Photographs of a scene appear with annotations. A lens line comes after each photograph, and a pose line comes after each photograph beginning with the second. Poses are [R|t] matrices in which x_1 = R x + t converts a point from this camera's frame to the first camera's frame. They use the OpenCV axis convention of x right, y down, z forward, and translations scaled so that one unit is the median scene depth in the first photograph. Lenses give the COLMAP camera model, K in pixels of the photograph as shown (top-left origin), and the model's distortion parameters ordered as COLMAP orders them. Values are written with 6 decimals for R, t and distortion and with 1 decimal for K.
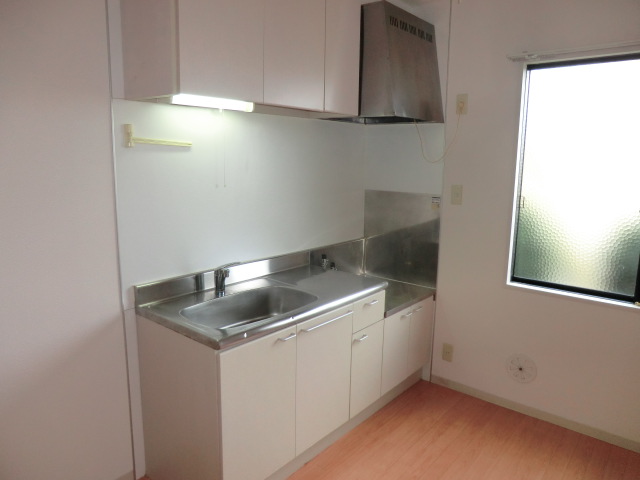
lens RADIAL K [[464.6, 0, 320.0], [0, 464.6, 240.0], [0, 0, 1]] dist [-0.100486, 0.105775]
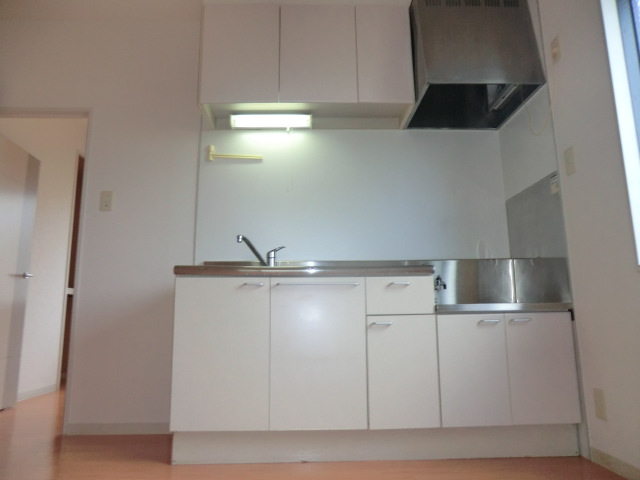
lens RADIAL K [[464.6, 0, 320.0], [0, 464.6, 240.0], [0, 0, 1]] dist [-0.100486, 0.105775]
pose [[0.654356, -0.147332, -0.741695, 0.623416], [-0.109844, 0.951913, -0.285999, 0.301274], [0.748166, 0.268616, 0.606706, 0.343480]]
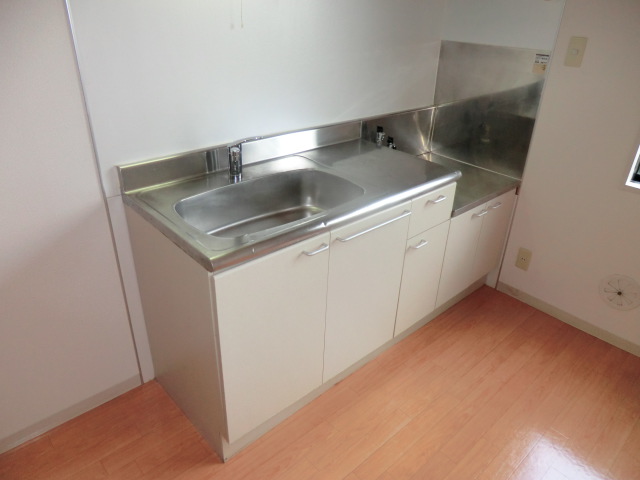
lens RADIAL K [[464.6, 0, 320.0], [0, 464.6, 240.0], [0, 0, 1]] dist [-0.100486, 0.105775]
pose [[0.990529, 0.077692, -0.113211, 0.013082], [-0.040641, 0.953469, 0.298738, -0.016690], [0.131153, -0.291307, 0.947596, 0.236465]]
